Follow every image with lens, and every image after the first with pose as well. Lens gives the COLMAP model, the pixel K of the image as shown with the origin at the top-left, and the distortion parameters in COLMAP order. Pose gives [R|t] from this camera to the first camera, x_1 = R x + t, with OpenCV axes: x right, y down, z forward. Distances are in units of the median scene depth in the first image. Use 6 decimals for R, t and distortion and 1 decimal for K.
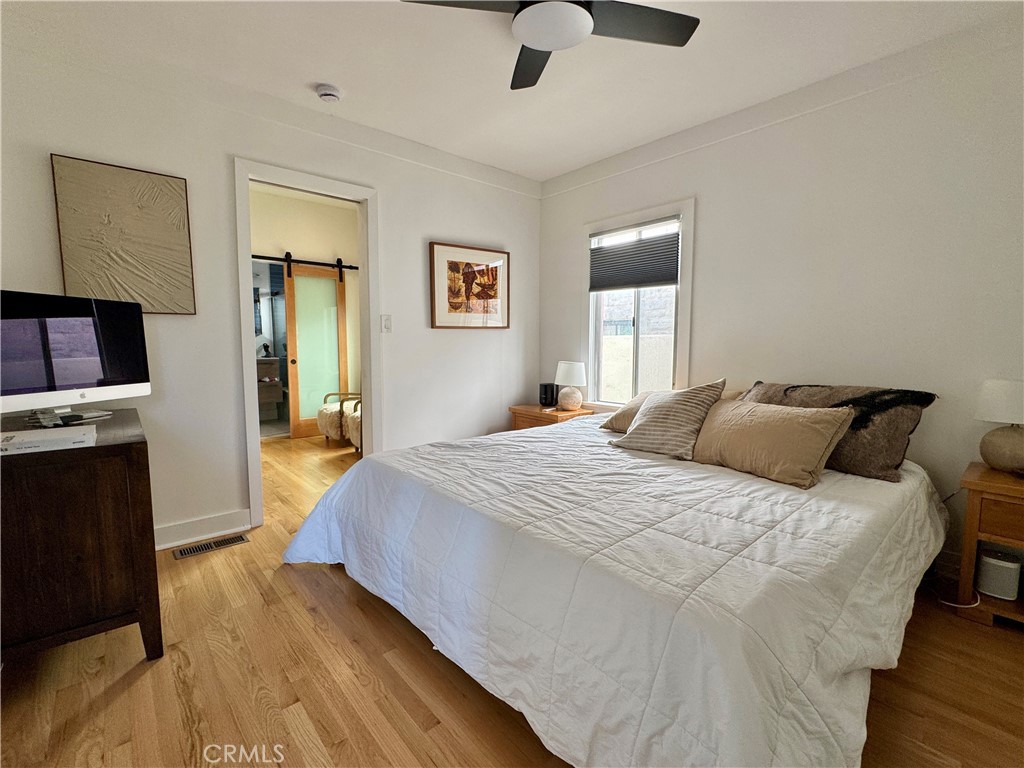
lens RADIAL K [[461.0, 0, 512.0], [0, 461.0, 384.0], [0, 0, 1]] dist [0.001525, -0.000047]
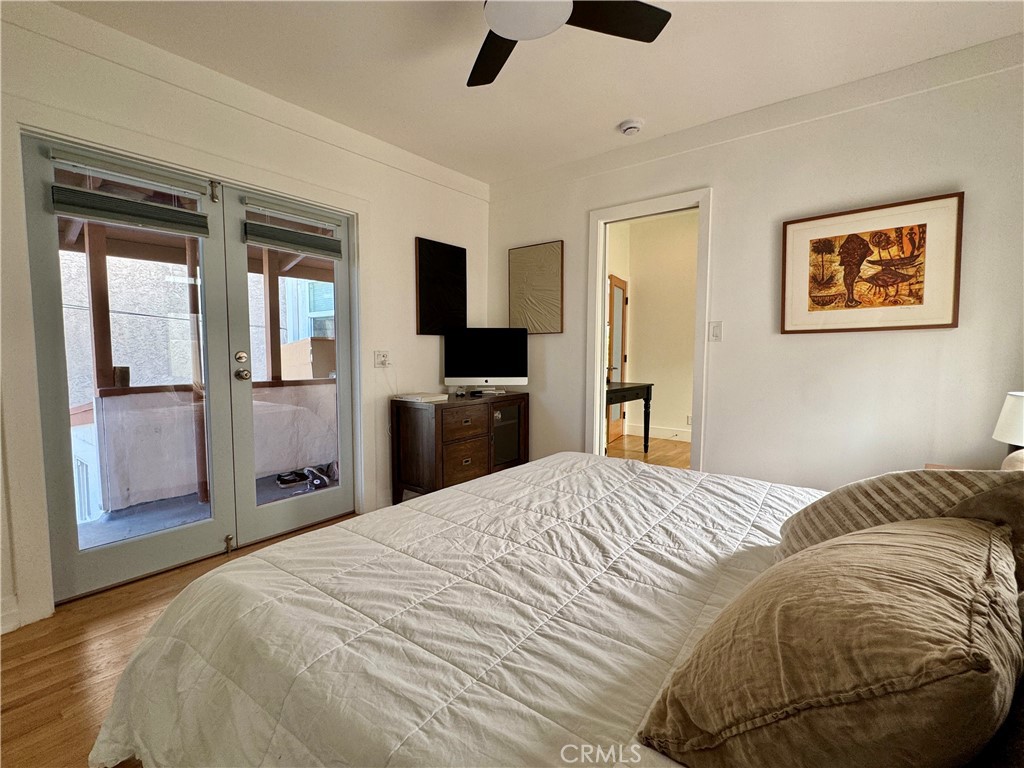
lens RADIAL K [[461.0, 0, 512.0], [0, 461.0, 384.0], [0, 0, 1]] dist [0.001525, -0.000047]
pose [[0.195393, 0.069812, -0.978237, 0.491536], [-0.085880, 0.994849, 0.053844, -0.039343], [0.976958, 0.073491, 0.200382, 0.402223]]
